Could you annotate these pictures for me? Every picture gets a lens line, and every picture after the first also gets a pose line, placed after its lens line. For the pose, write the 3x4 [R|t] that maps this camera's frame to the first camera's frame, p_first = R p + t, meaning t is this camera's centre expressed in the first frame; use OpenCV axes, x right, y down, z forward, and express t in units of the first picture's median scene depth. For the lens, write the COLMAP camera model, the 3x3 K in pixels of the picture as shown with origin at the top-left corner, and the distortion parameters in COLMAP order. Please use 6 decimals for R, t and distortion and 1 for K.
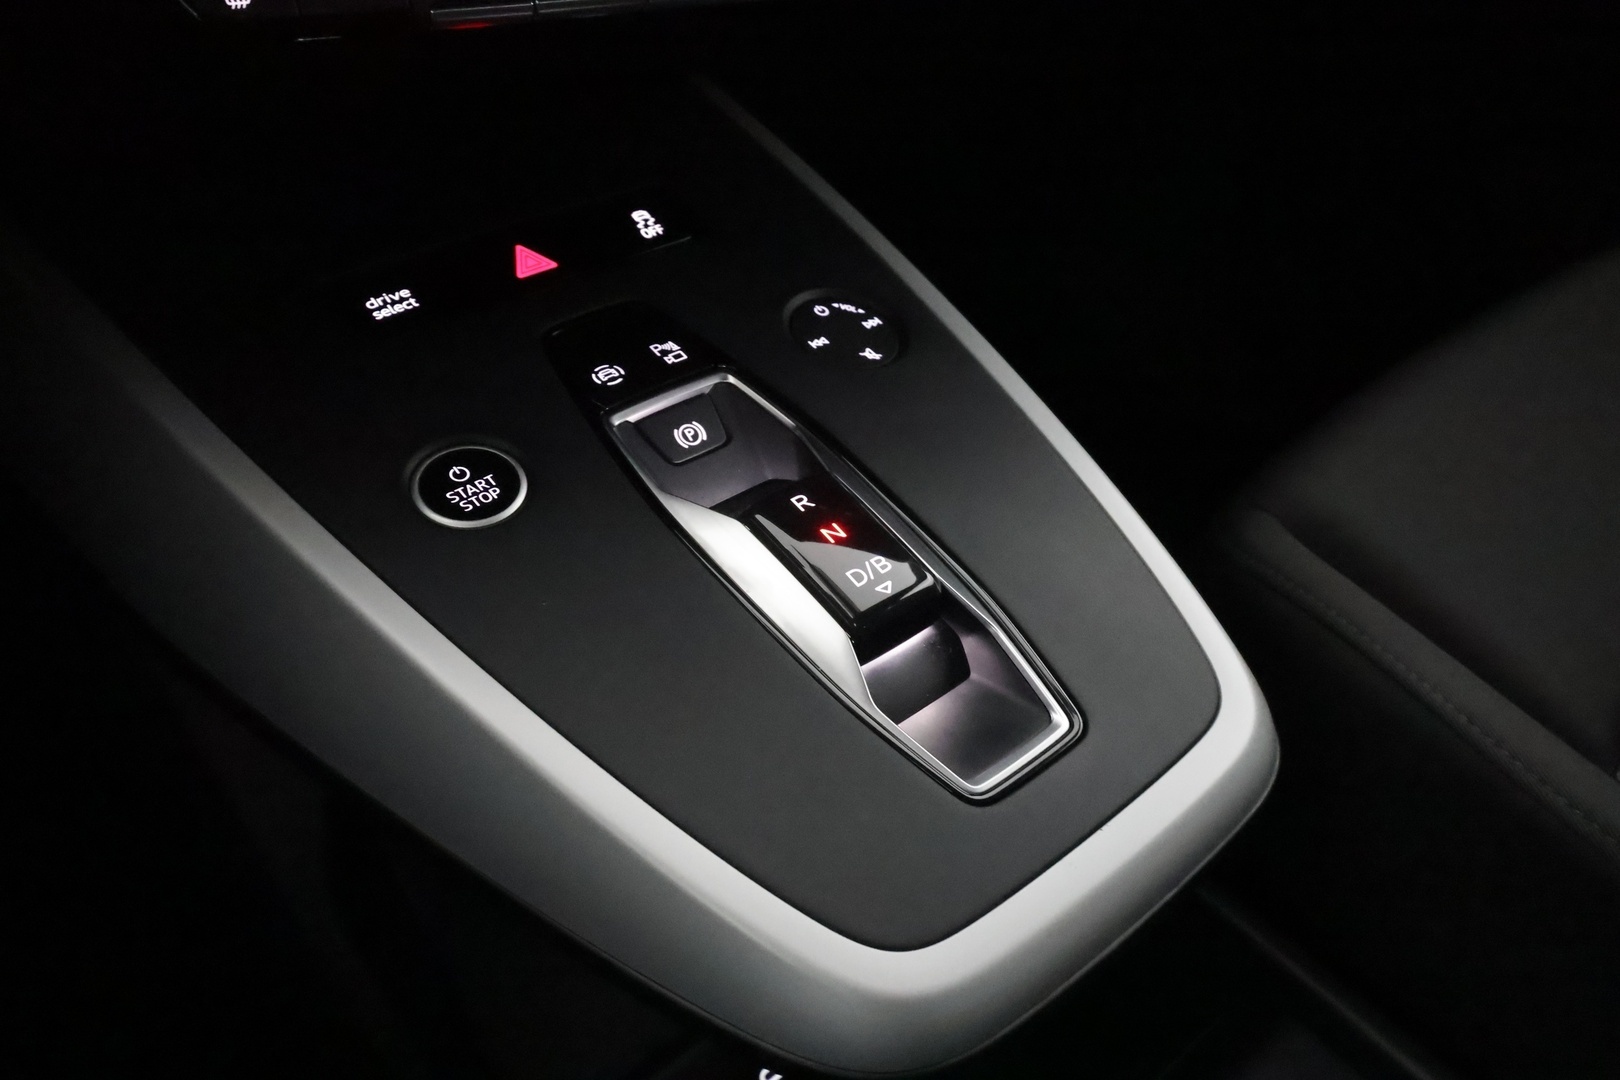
lens RADIAL K [[1299.2, 0, 806.5], [0, 1299.2, 538.1], [0, 0, 1]] dist [0.003479, -0.006936]
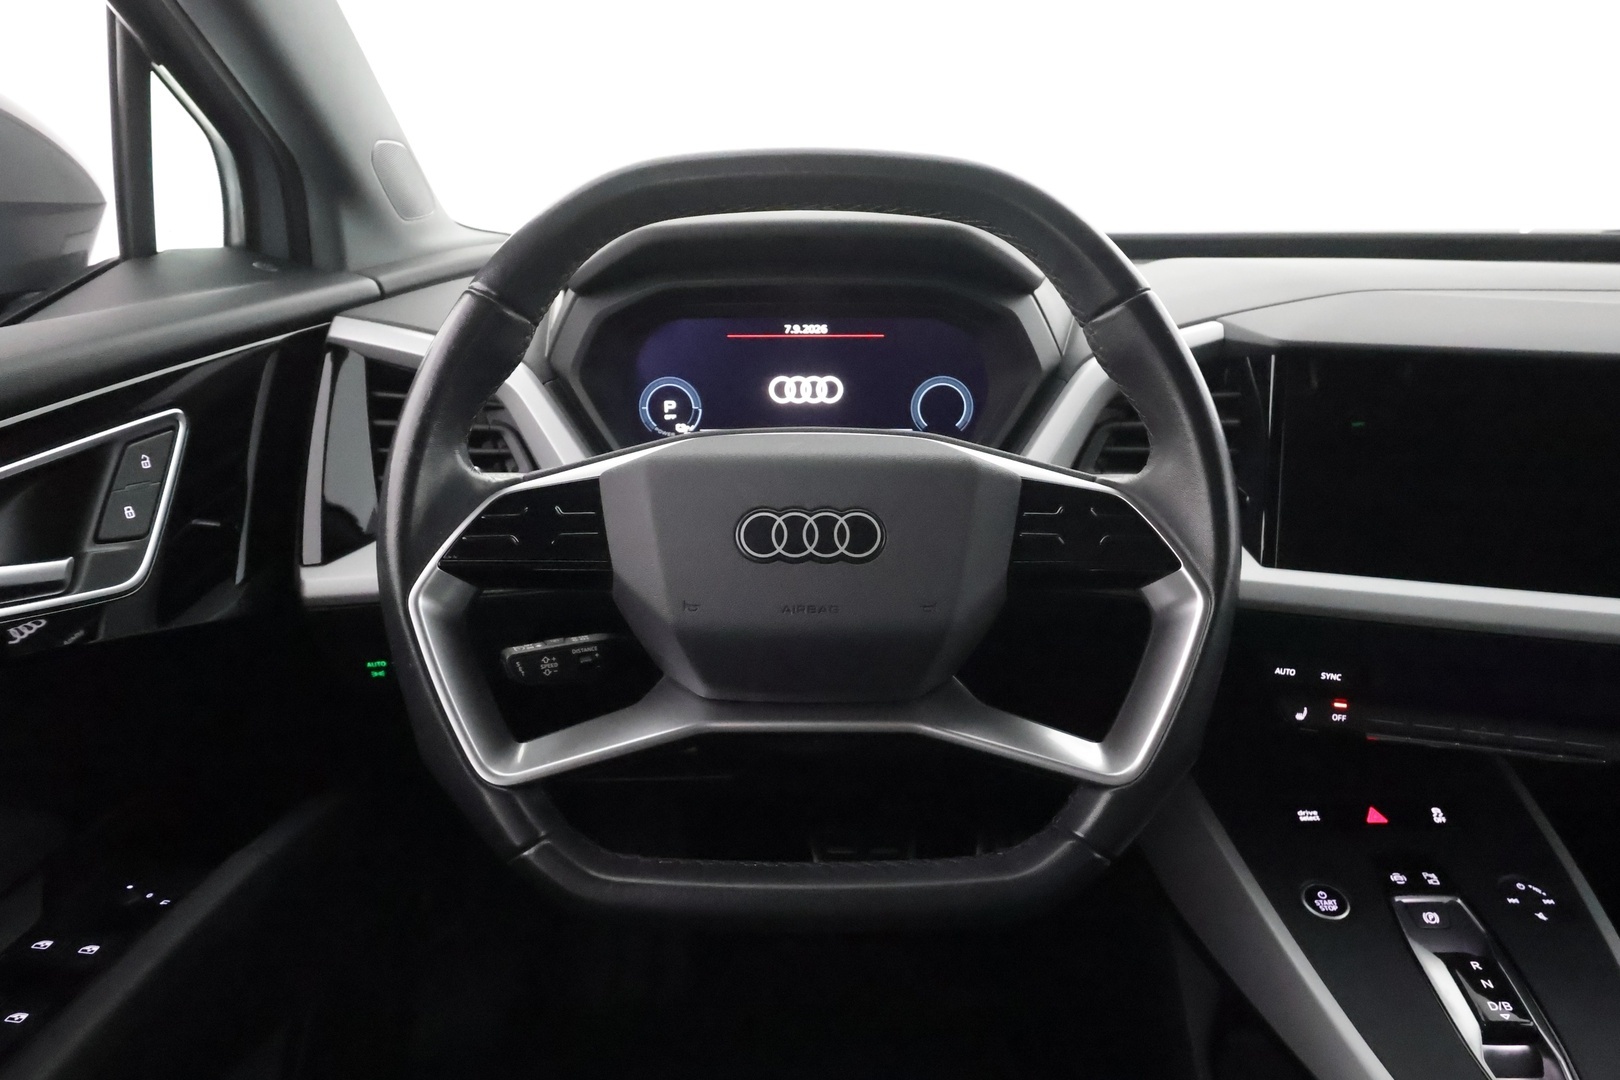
lens RADIAL K [[1084.4, 0, 812.8], [0, 1084.4, 546.2], [0, 0, 1]] dist [-0.000688, 0.002727]
pose [[0.750462, 0.182993, -0.635075, 0.177181], [-0.382910, 0.903587, -0.192118, 0.106773], [0.538689, 0.387354, 0.748178, -1.197495]]
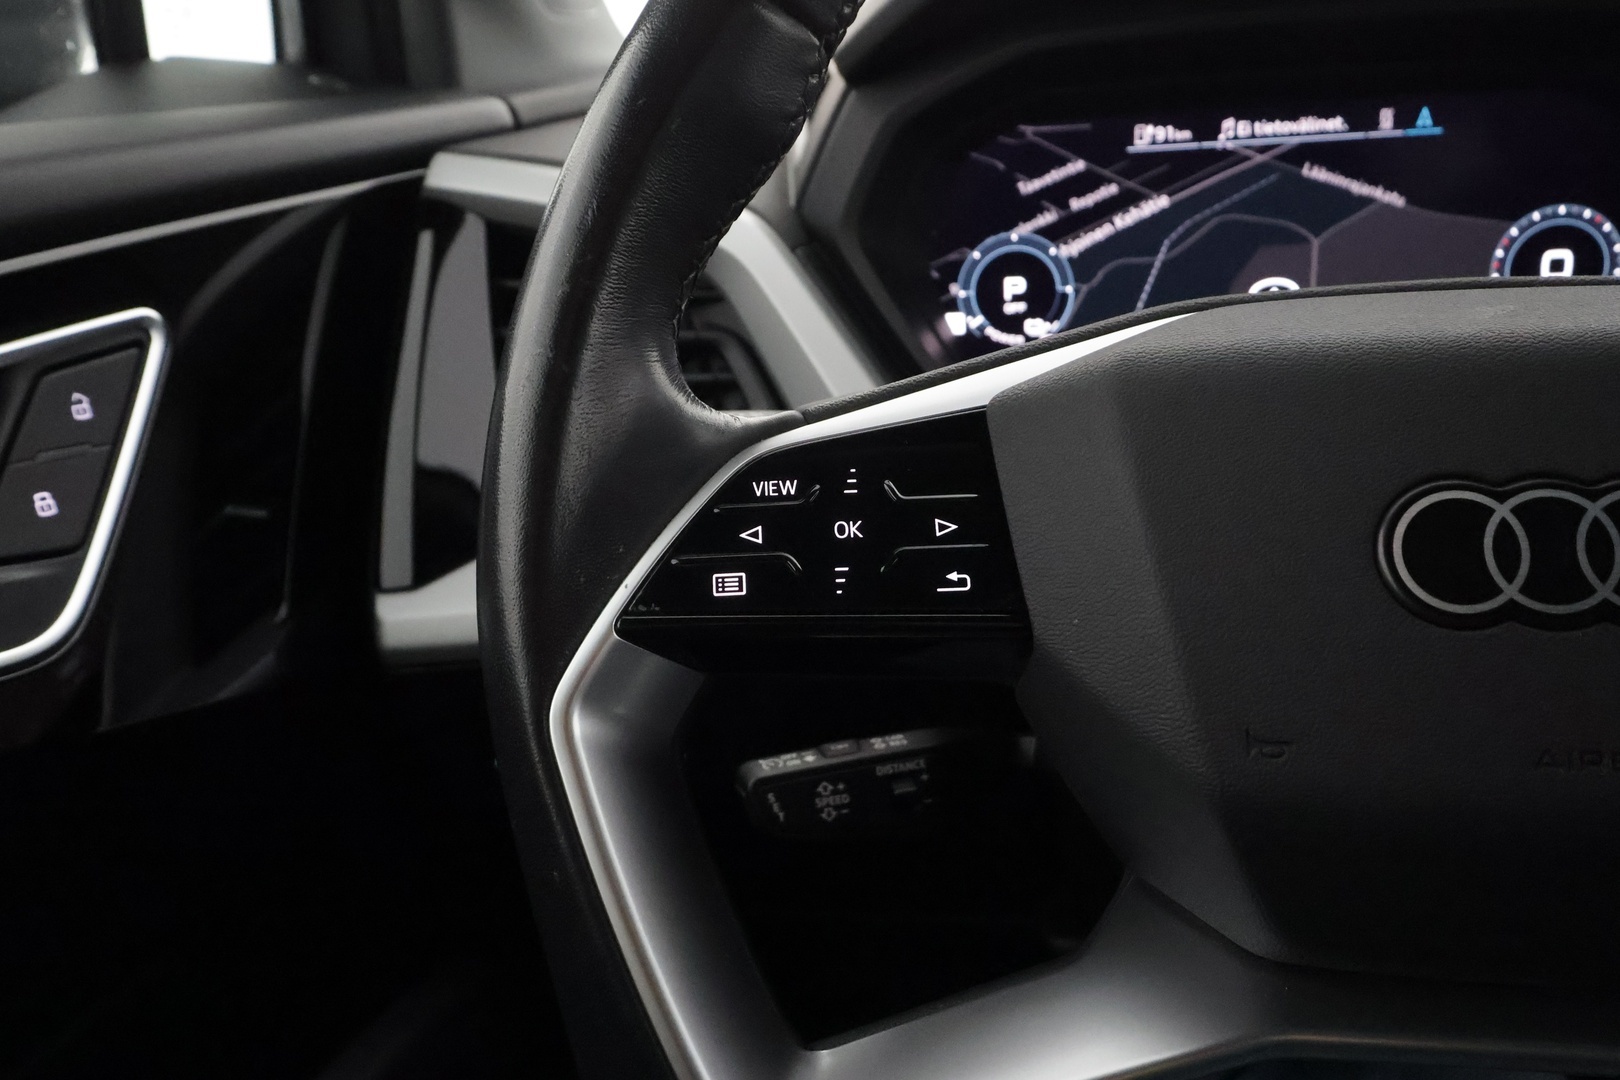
lens RADIAL K [[1299.2, 0, 814.9], [0, 1299.2, 529.9], [0, 0, 1]] dist [0.003479, -0.006936]
pose [[0.629331, 0.185039, -0.754787, -0.445783], [-0.399564, 0.910077, -0.110042, 0.035610], [0.666552, 0.370838, 0.646674, -0.825276]]
